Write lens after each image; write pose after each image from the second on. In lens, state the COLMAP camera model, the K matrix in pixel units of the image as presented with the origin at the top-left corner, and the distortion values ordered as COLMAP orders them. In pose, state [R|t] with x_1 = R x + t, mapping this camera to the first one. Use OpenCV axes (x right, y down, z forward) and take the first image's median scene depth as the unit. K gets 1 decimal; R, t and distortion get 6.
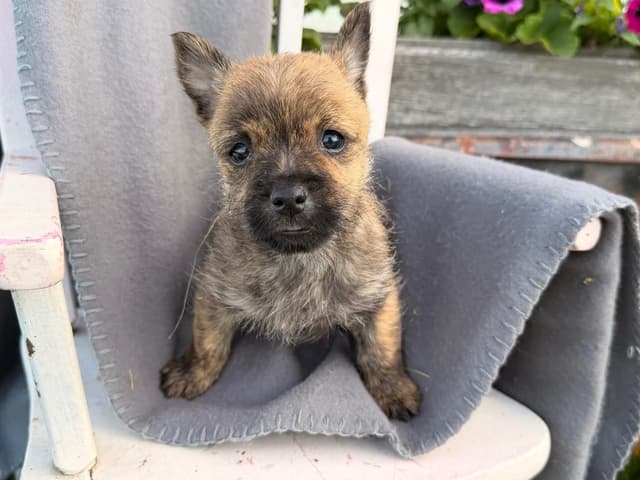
lens RADIAL K [[632.4, 0, 320.0], [0, 632.4, 240.0], [0, 0, 1]] dist [0.123449, -0.346425]
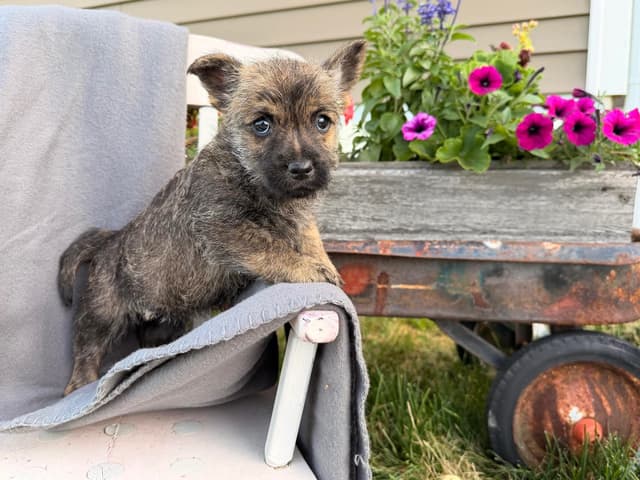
lens RADIAL K [[535.1, 0, 308.1], [0, 535.1, 242.5], [0, 0, 1]] dist [0.088747, -0.216983]
pose [[0.966132, -0.009455, -0.257875, 0.319968], [-0.027406, 0.989917, -0.138974, -0.013547], [0.256589, 0.141335, 0.956131, -0.000184]]
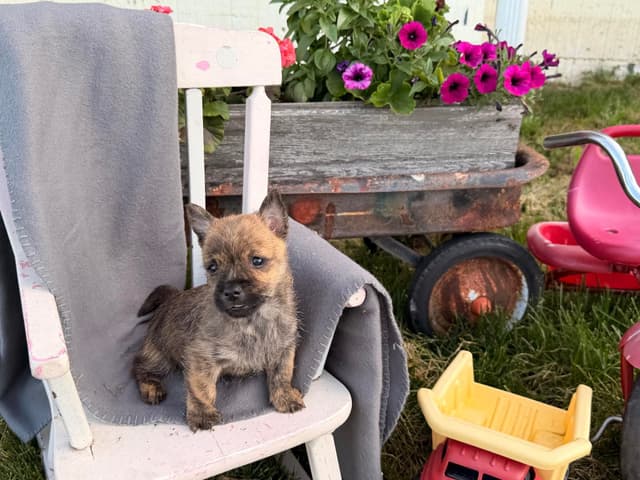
lens RADIAL K [[620.8, 0, 320.0], [0, 620.8, 240.0], [0, 0, 1]] dist [0.132074, -0.325247]
pose [[0.997695, -0.057530, 0.035981, 0.127078], [0.052119, 0.989260, 0.136560, -0.203154], [-0.043451, -0.134370, 0.989978, -0.350728]]
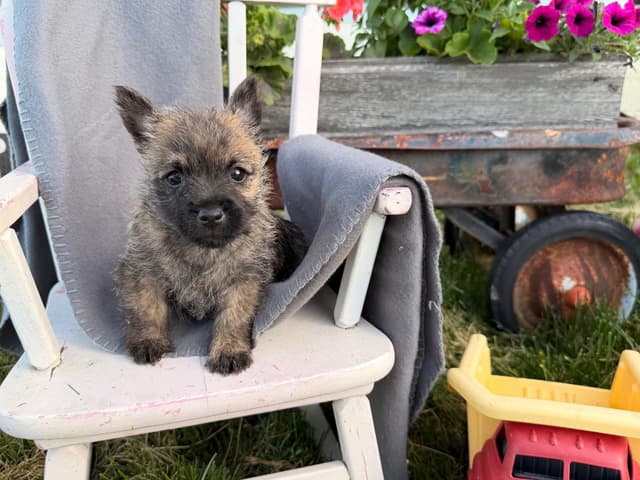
lens RADIAL K [[540.4, 0, 320.0], [0, 540.4, 240.0], [0, 0, 1]] dist [0.080796, -0.204756]
pose [[0.988247, -0.027353, -0.150397, 0.206929], [0.029276, 0.999515, 0.010590, 0.027215], [0.150034, -0.014868, 0.988569, -0.080188]]
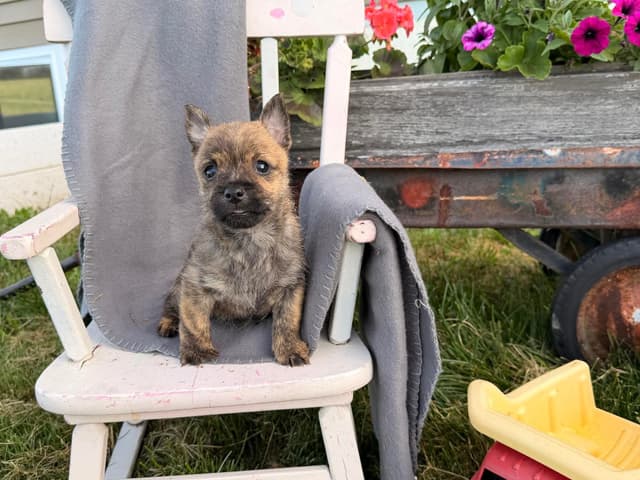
lens RADIAL K [[620.8, 0, 320.0], [0, 620.8, 240.0], [0, 0, 1]] dist [0.132074, -0.325247]
pose [[0.922317, -0.004937, -0.386403, 0.433687], [0.002775, 0.999977, -0.006151, 0.010196], [0.386425, 0.004601, 0.922310, -0.191641]]
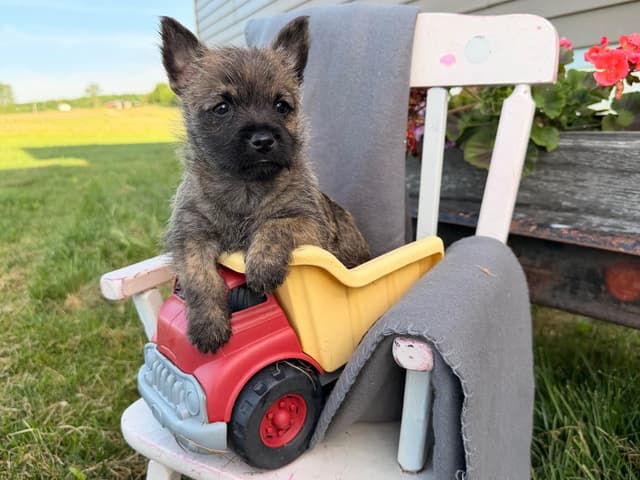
lens RADIAL K [[535.3, 0, 320.0], [0, 535.3, 240.0], [0, 0, 1]] dist [0.077412, -0.193674]
pose [[0.565412, 0.118553, -0.816244, 0.528772], [-0.147205, 0.988232, 0.041564, -0.112310], [0.811566, 0.096654, 0.576210, 0.143373]]
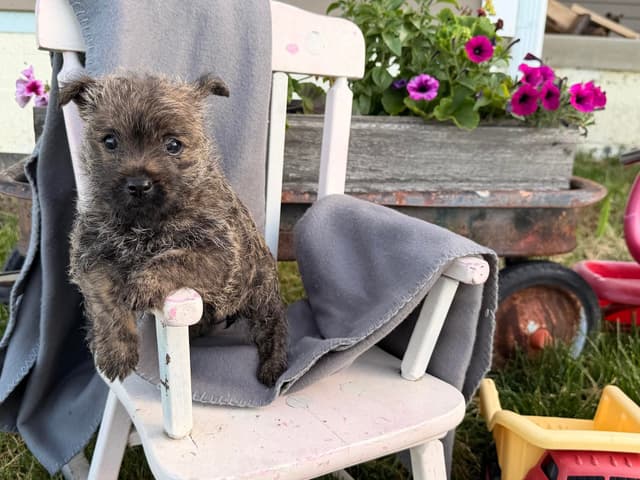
lens RADIAL K [[651.8, 0, 320.0], [0, 651.8, 240.0], [0, 0, 1]] dist [0.174902, -0.432679]
pose [[0.992123, -0.030208, 0.121569, -0.098616], [0.031980, 0.999408, -0.012651, -0.045591], [-0.121115, 0.016439, 0.992502, -0.318776]]
